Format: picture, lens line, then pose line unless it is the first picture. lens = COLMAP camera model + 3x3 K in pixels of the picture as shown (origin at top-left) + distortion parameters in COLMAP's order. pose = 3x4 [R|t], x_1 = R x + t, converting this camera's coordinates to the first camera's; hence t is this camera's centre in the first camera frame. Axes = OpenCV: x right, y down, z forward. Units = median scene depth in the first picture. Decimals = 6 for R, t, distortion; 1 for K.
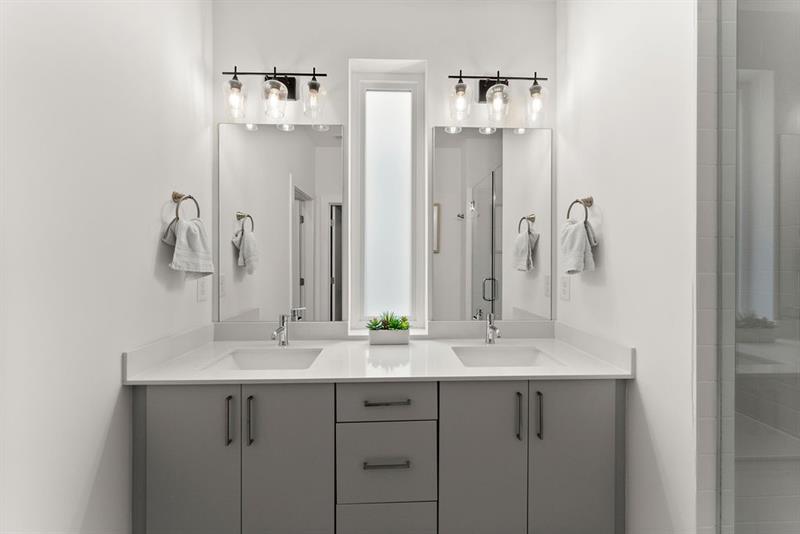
lens RADIAL K [[323.6, 0, 399.7], [0, 323.6, 262.3], [0, 0, 1]] dist [0.004633, 0.000321]
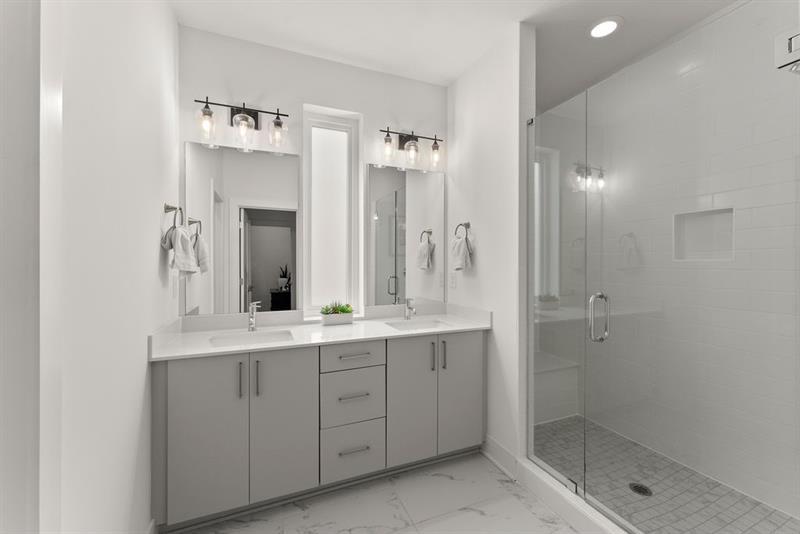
lens RADIAL K [[323.6, 0, 400.7], [0, 323.6, 265.9], [0, 0, 1]] dist [0.004633, 0.000321]
pose [[0.936551, -0.004114, 0.350507, -0.256530], [0.002394, 0.999983, 0.005340, 0.004155], [-0.350523, -0.004162, 0.936545, -0.341119]]
